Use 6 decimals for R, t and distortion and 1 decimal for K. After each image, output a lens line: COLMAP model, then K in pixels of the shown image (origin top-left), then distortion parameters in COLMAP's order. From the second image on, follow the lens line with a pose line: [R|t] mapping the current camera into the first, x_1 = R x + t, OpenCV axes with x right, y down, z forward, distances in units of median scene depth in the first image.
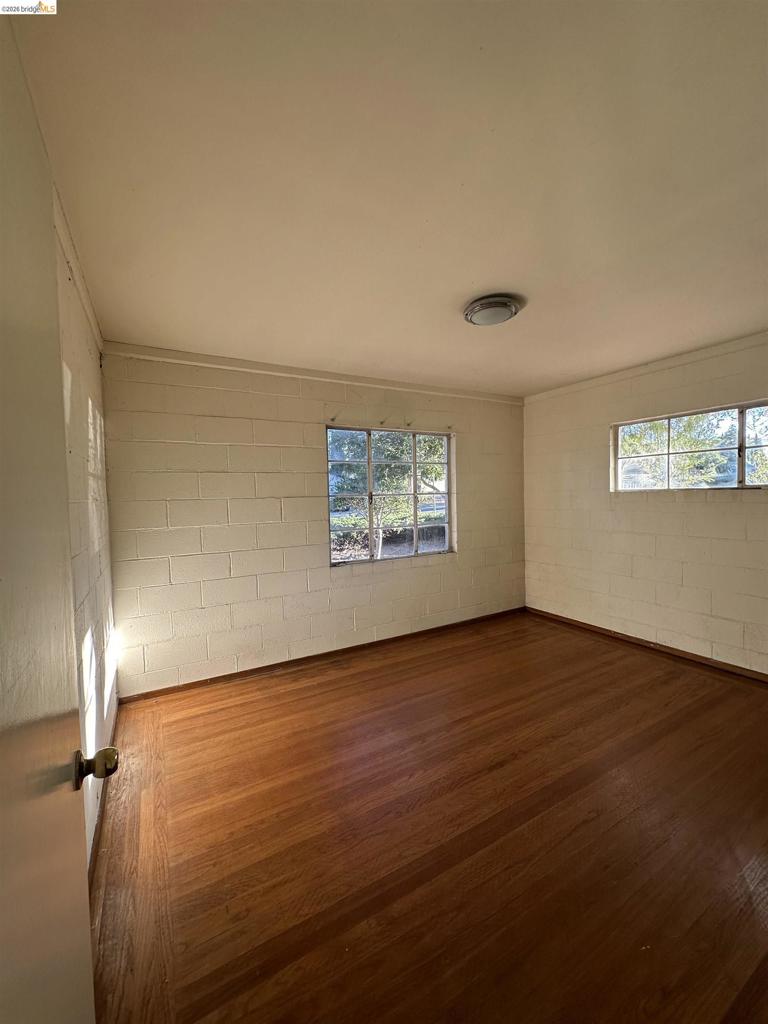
lens RADIAL K [[411.6, 0, 386.1], [0, 411.6, 511.3], [0, 0, 1]] dist [0.001945, 0.000461]
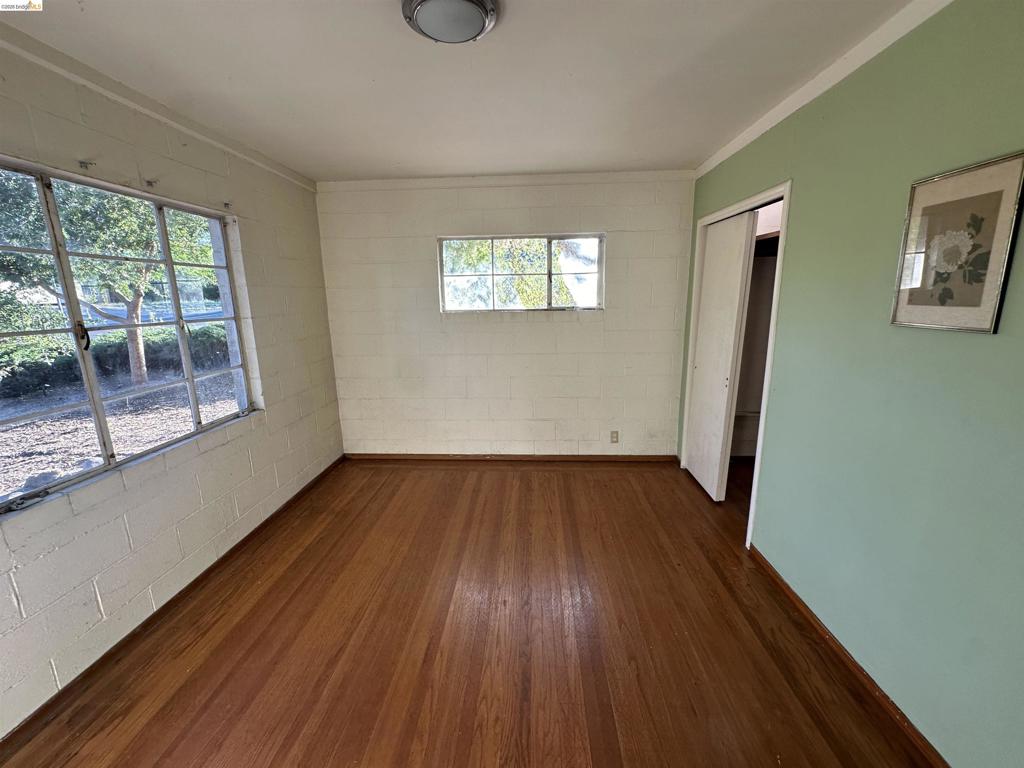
lens RADIAL K [[411.6, 0, 513.1], [0, 411.6, 383.5], [0, 0, 1]] dist [0.001945, 0.000461]
pose [[0.547034, -0.159874, 0.821702, -0.192030], [0.037250, 0.985270, 0.166900, -0.046512], [-0.836281, -0.060691, 0.544932, 0.423122]]
